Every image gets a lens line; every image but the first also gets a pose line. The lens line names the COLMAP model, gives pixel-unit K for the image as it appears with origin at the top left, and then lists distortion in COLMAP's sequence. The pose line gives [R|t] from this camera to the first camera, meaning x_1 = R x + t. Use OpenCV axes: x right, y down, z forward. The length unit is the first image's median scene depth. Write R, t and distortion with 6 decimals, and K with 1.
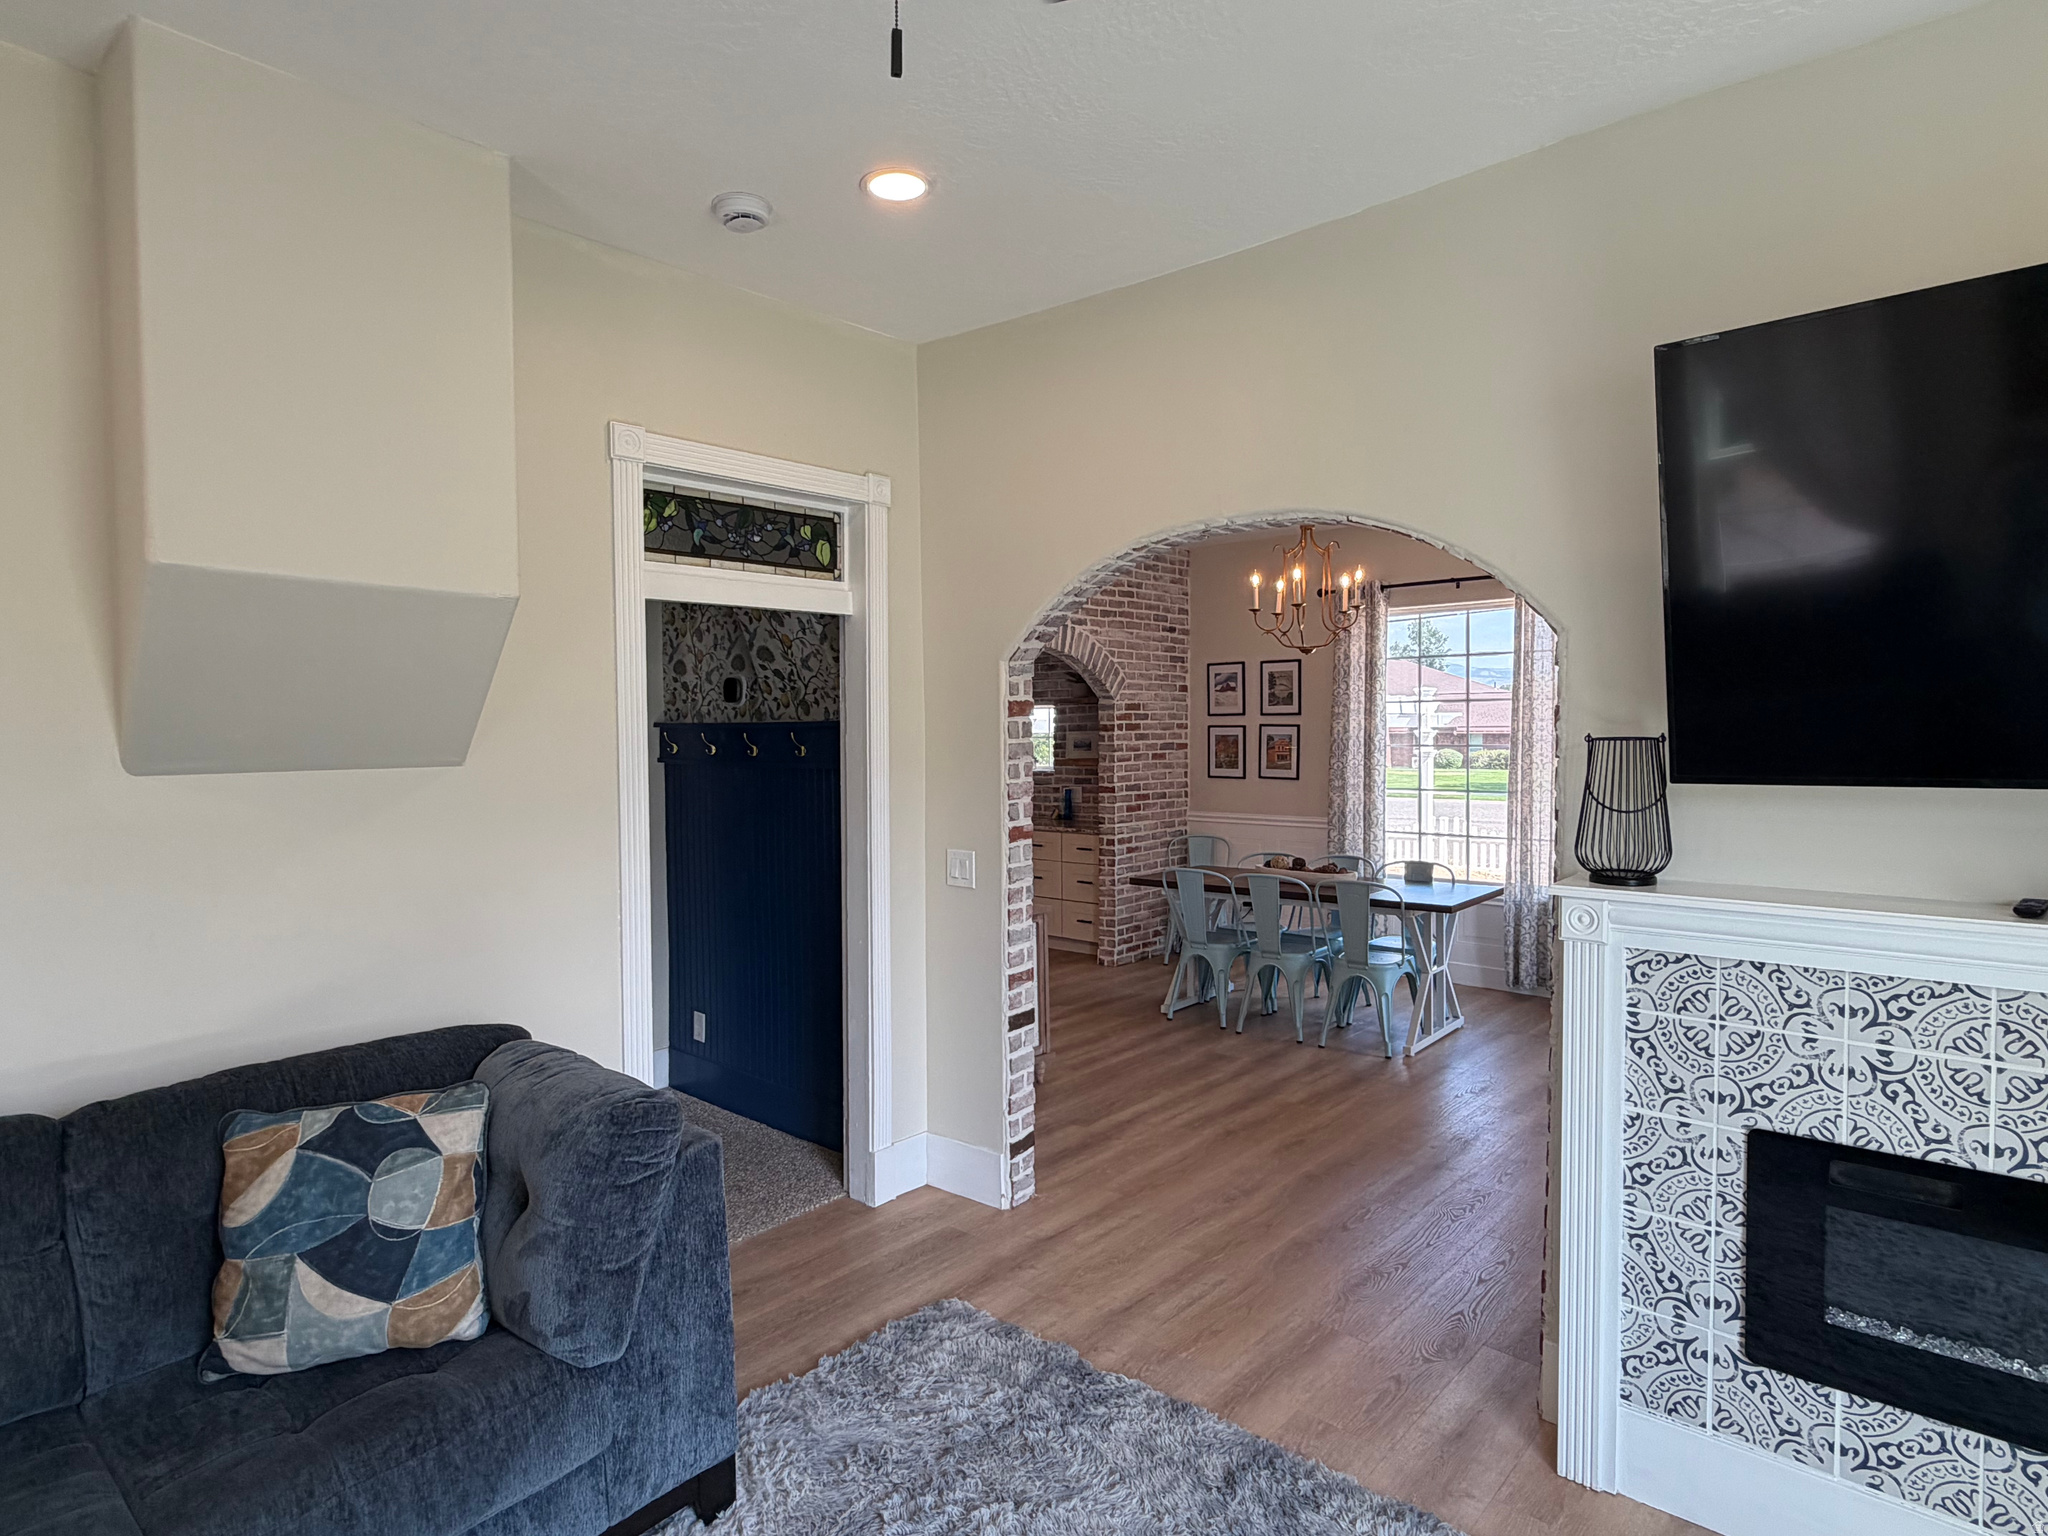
lens RADIAL K [[1118.7, 0, 1024.0], [0, 1118.7, 768.0], [0, 0, 1]] dist [-0.002033, 0.000722]
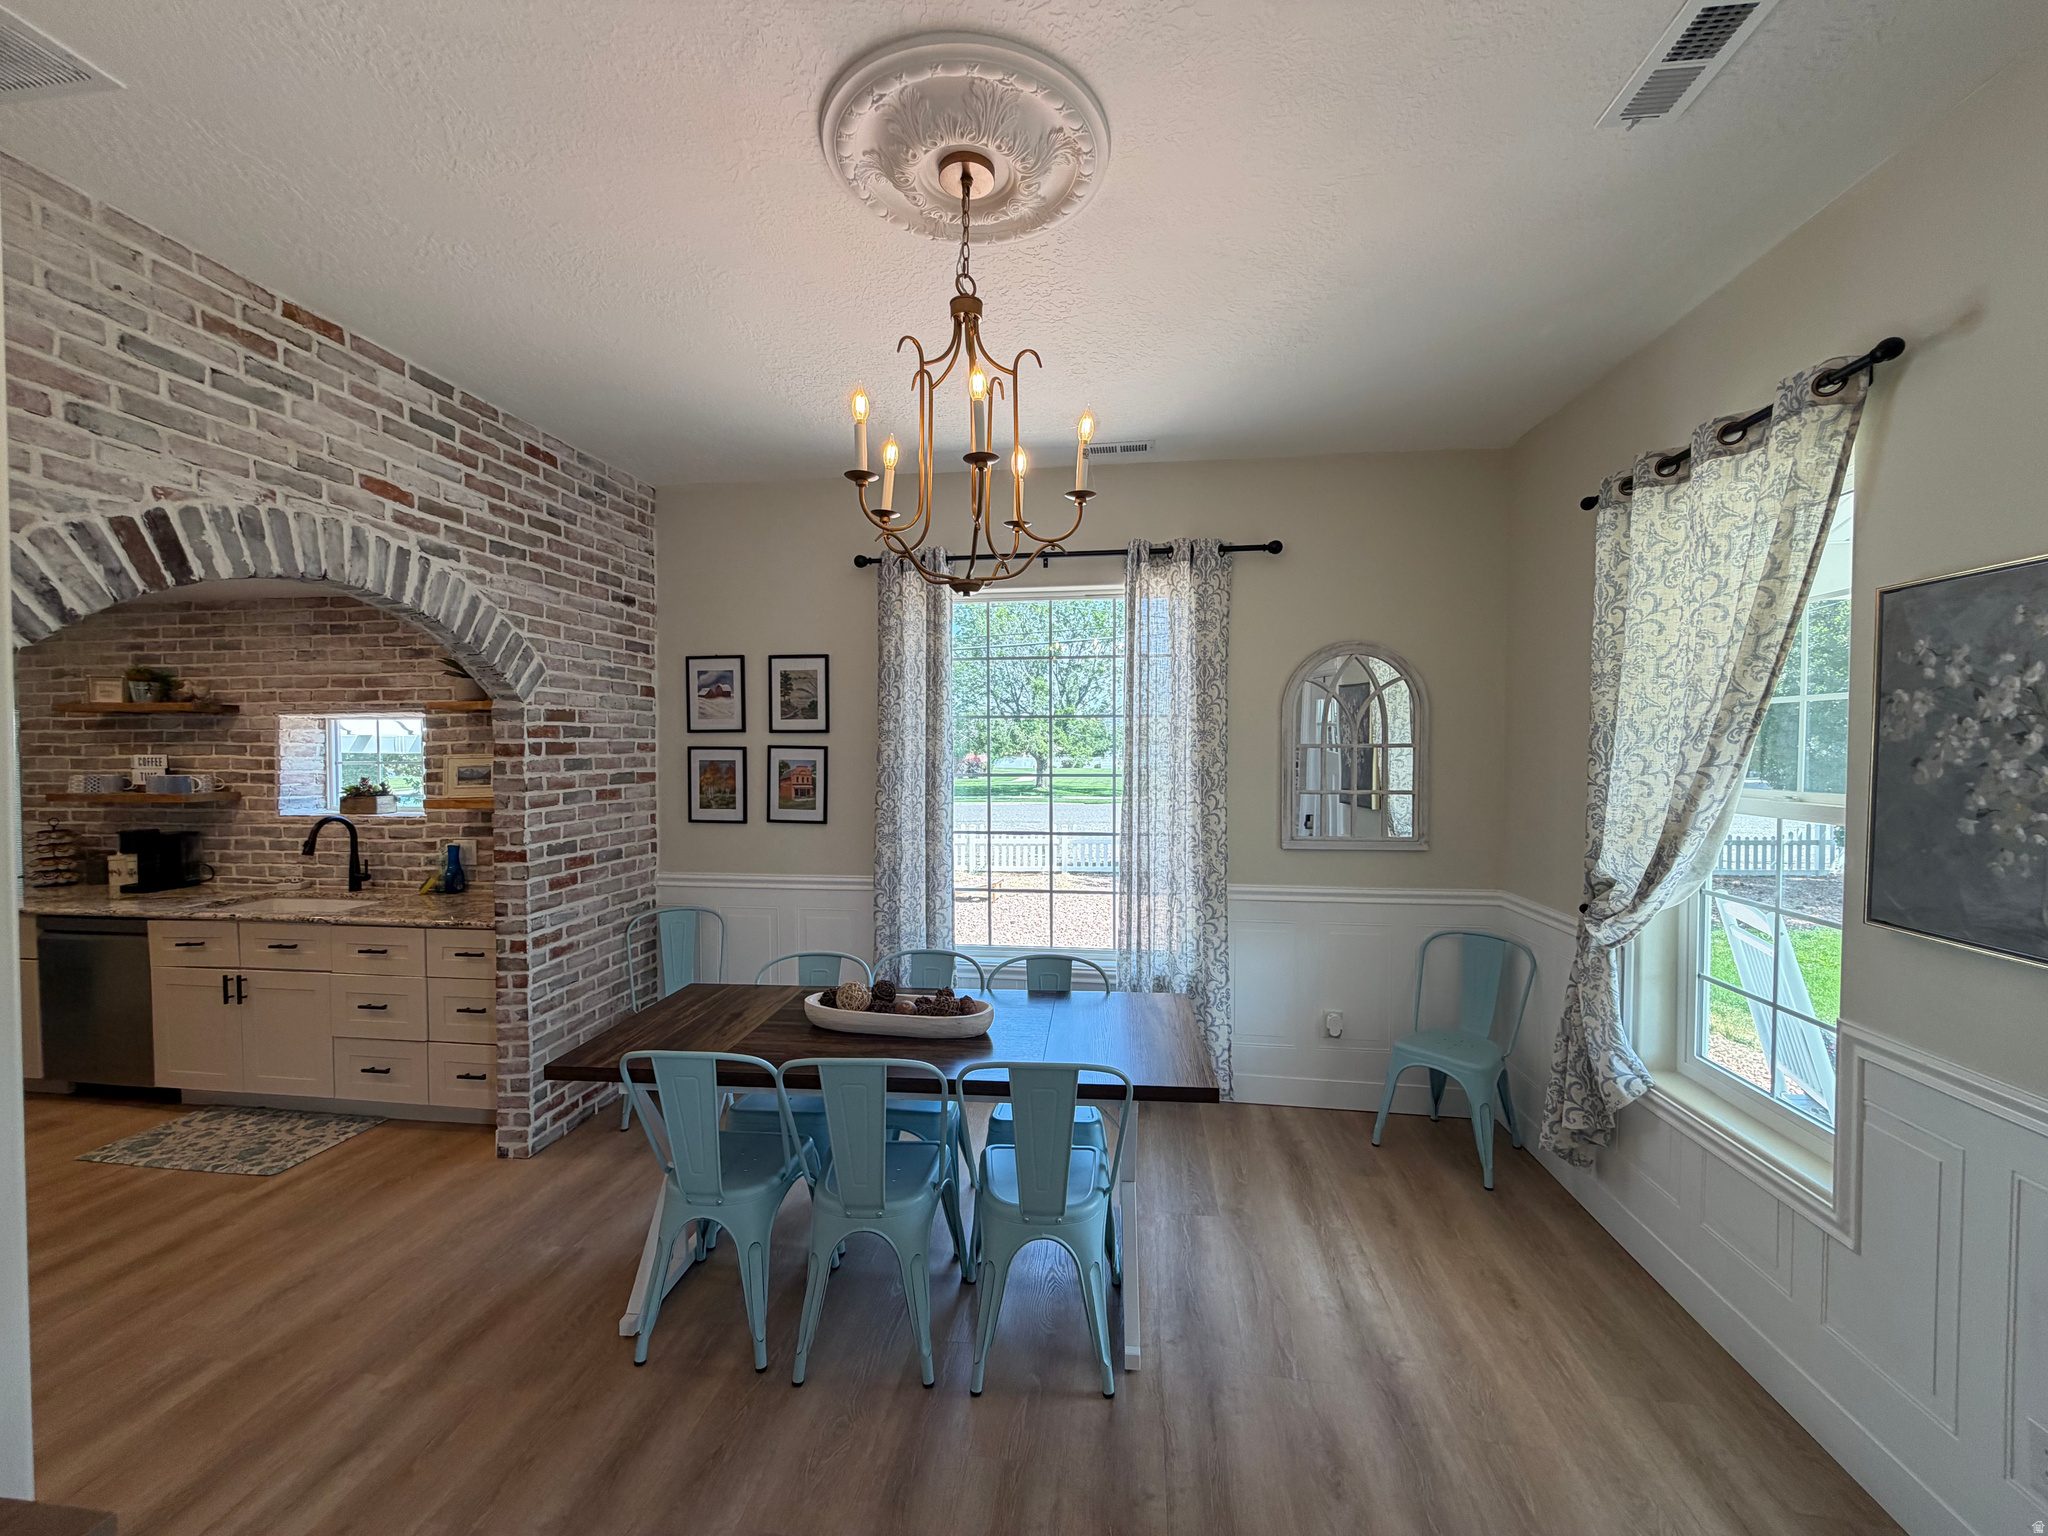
lens RADIAL K [[825.6, 0, 1018.6], [0, 825.6, 767.4], [0, 0, 1]] dist [0.000790, 0.000030]
pose [[0.836024, -0.008000, 0.548634, 0.058846], [0.014243, 0.999873, -0.007124, -0.019689], [-0.548508, 0.013770, 0.836032, 0.486913]]
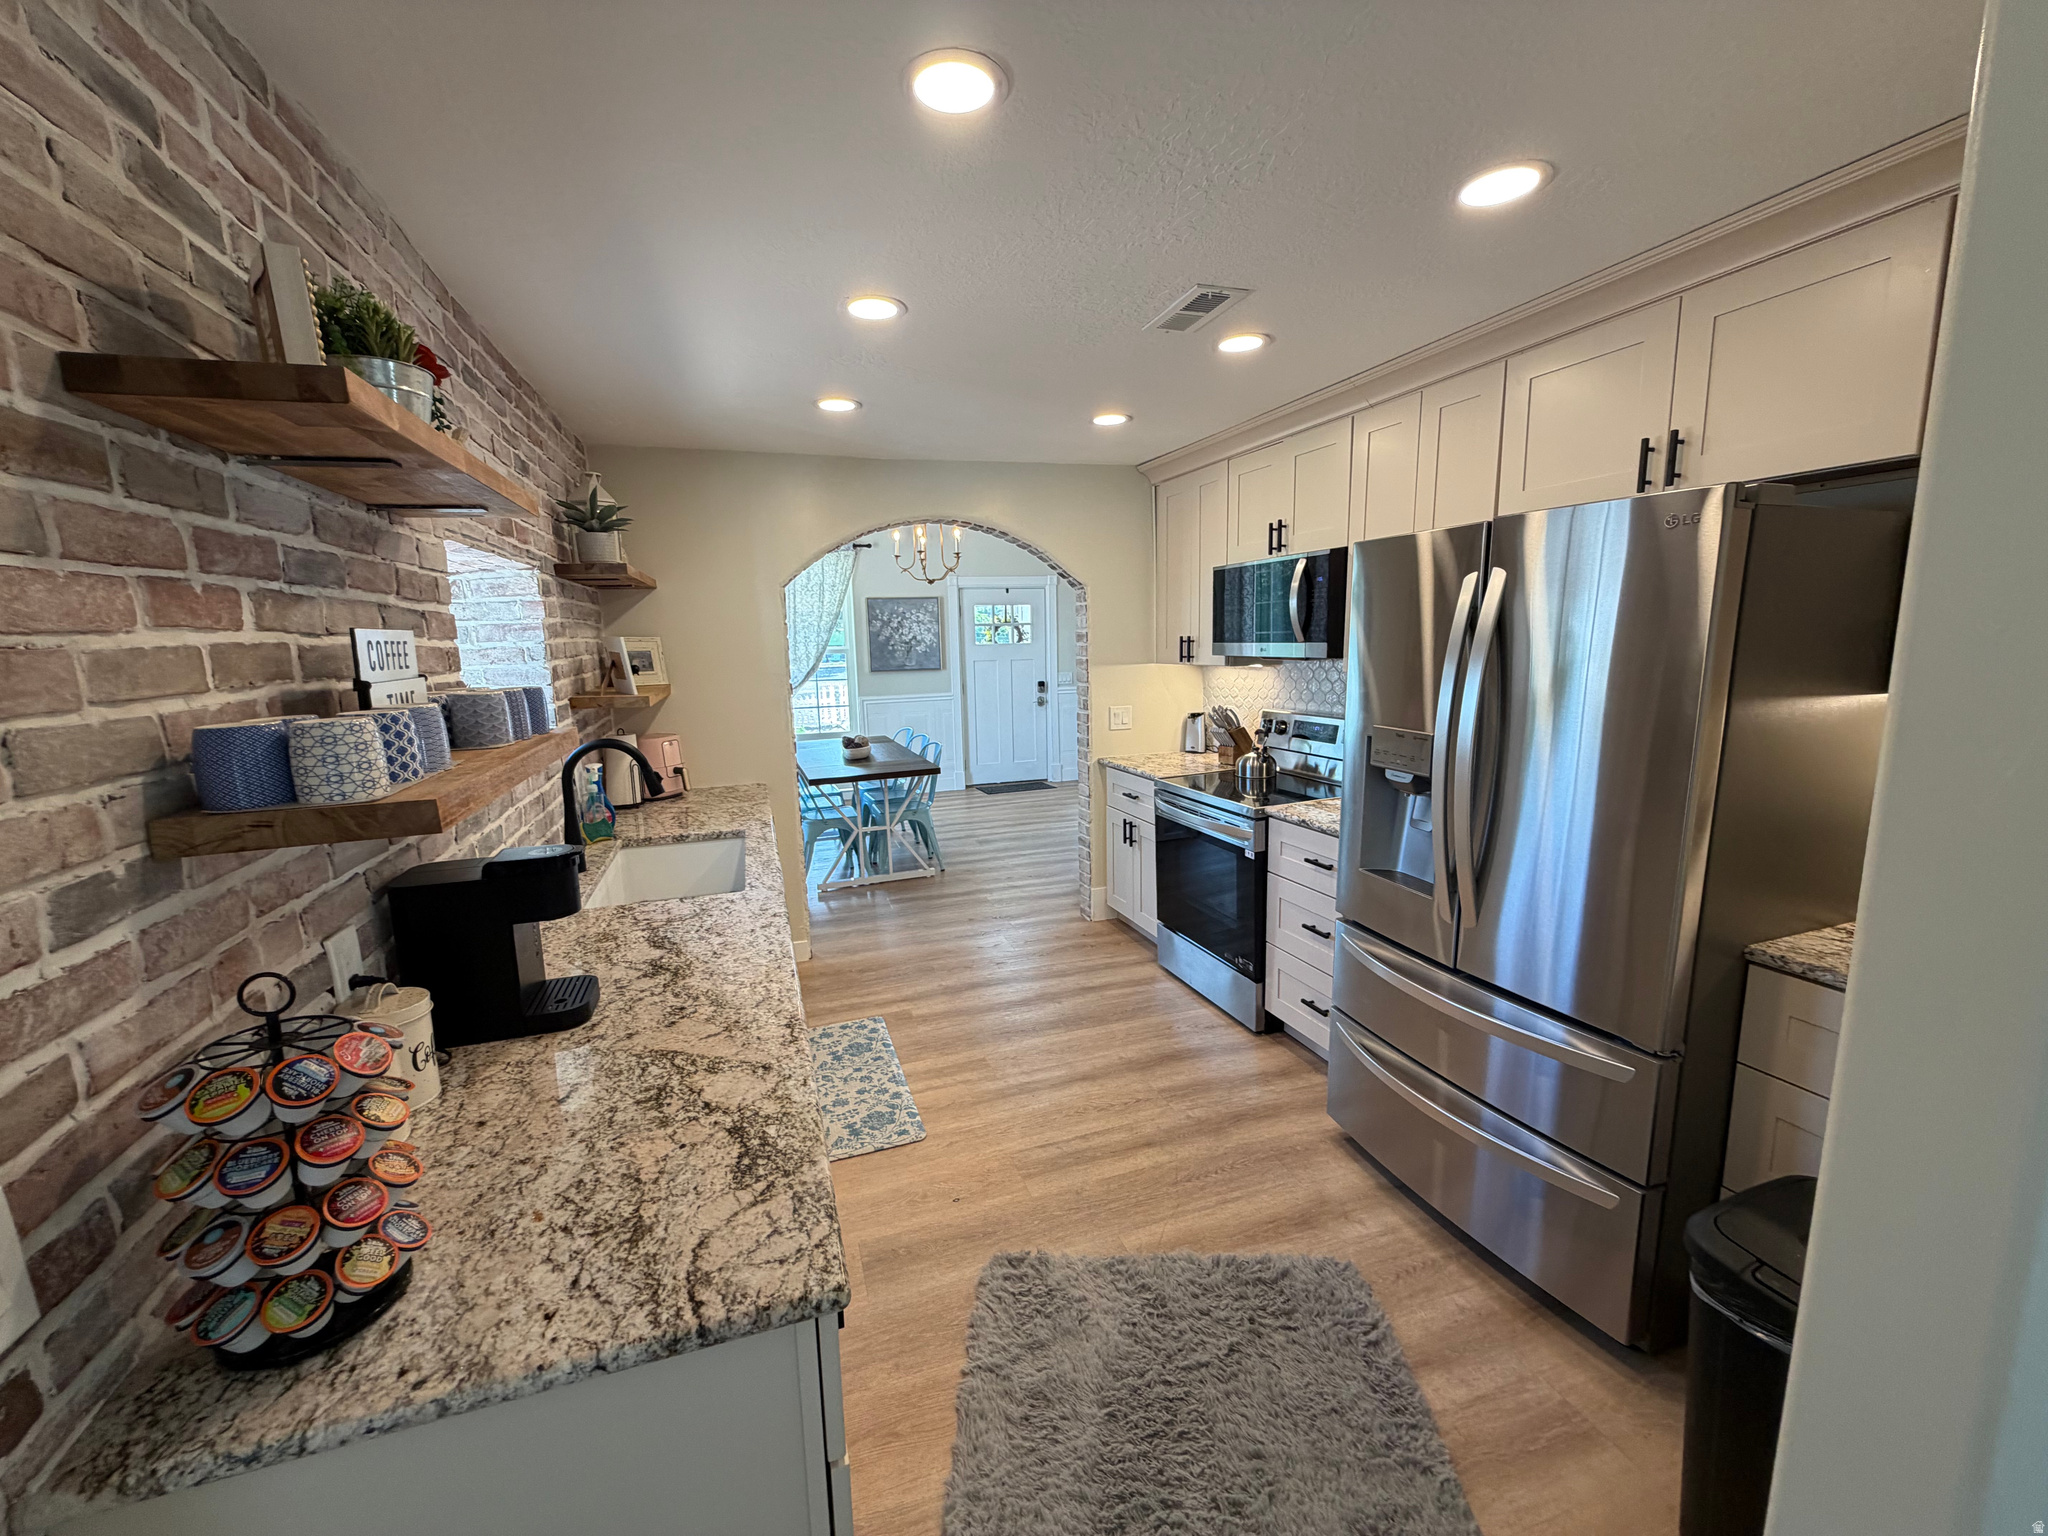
lens RADIAL K [[825.6, 0, 1018.6], [0, 825.6, 767.4], [0, 0, 1]] dist [0.000790, 0.000030]
pose [[-0.860501, -0.051177, 0.506871, -0.295131], [0.049074, 0.981988, 0.182459, -0.036844], [-0.507079, 0.181881, -0.842490, 1.310489]]
